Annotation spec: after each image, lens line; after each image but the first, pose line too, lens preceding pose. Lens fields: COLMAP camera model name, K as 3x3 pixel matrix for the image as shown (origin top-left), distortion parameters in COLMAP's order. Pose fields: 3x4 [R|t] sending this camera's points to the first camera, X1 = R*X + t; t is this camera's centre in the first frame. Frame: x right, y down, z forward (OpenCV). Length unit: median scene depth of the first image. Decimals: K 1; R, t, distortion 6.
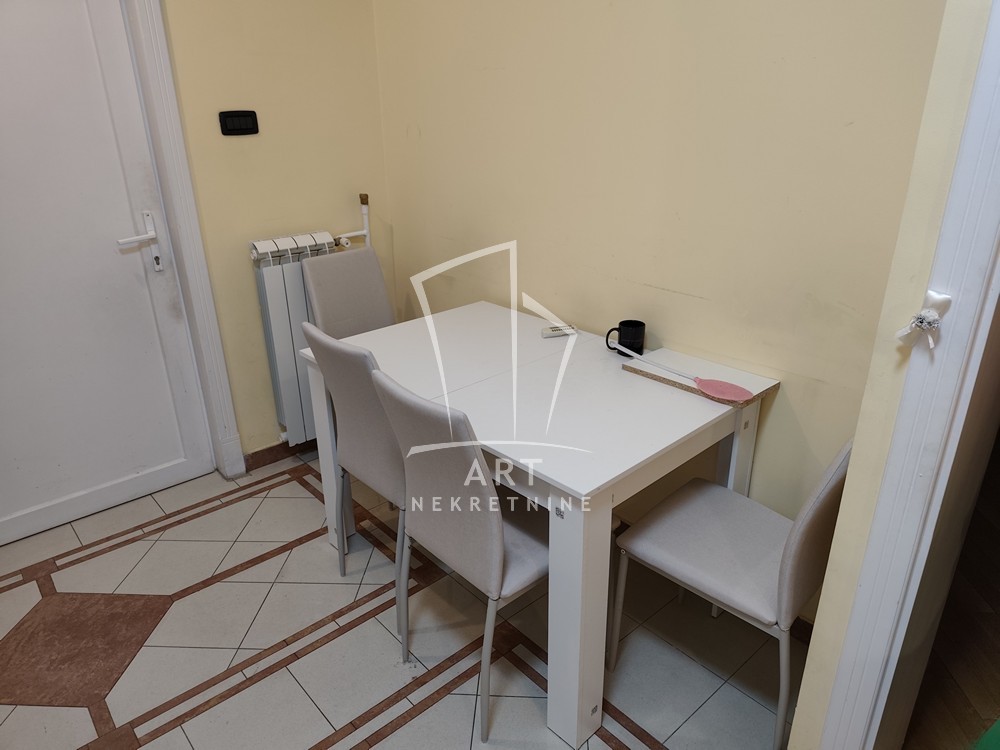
lens RADIAL K [[681.2, 0, 500.0], [0, 681.2, 375.7], [0, 0, 1]] dist [0.032298, -0.036904]
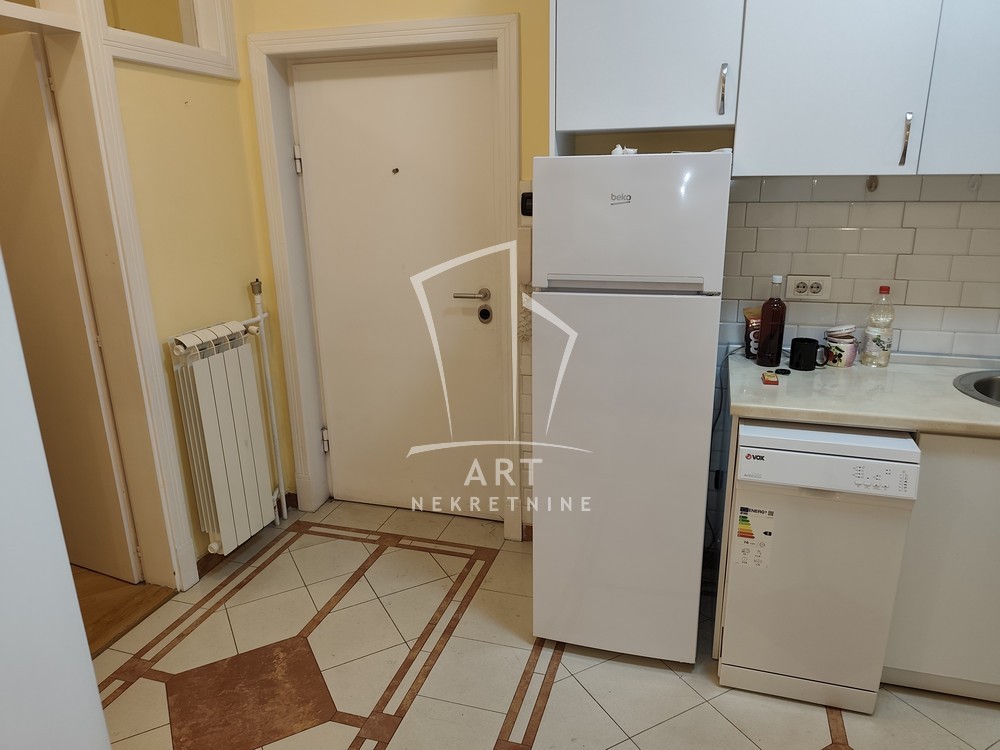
lens RADIAL K [[681.2, 0, 505.1], [0, 681.2, 377.1], [0, 0, 1]] dist [0.032298, -0.036904]
pose [[0.851674, -0.156247, 0.500239, -0.532568], [0.216516, 0.974156, -0.064354, 0.044589], [-0.477255, 0.163118, 0.863493, -0.145231]]
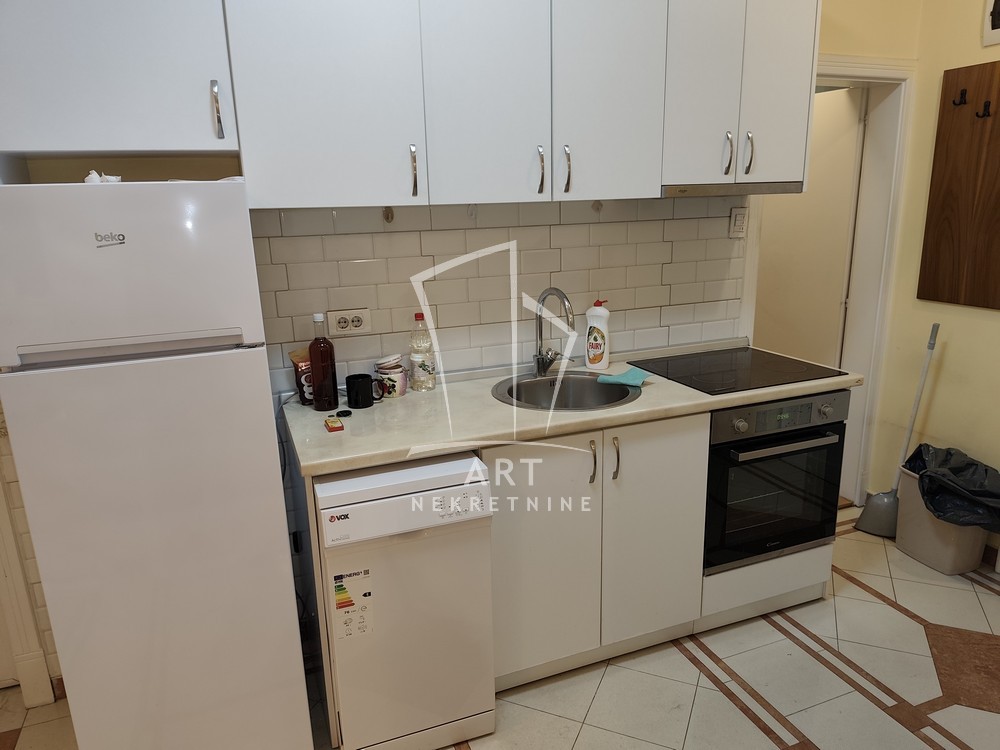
lens RADIAL K [[681.2, 0, 502.6], [0, 681.2, 377.2], [0, 0, 1]] dist [0.032298, -0.036904]
pose [[0.339385, -0.243298, 0.908639, -0.443766], [0.394382, 0.913774, 0.097368, 0.006684], [-0.853980, 0.325305, 0.406073, -0.052459]]
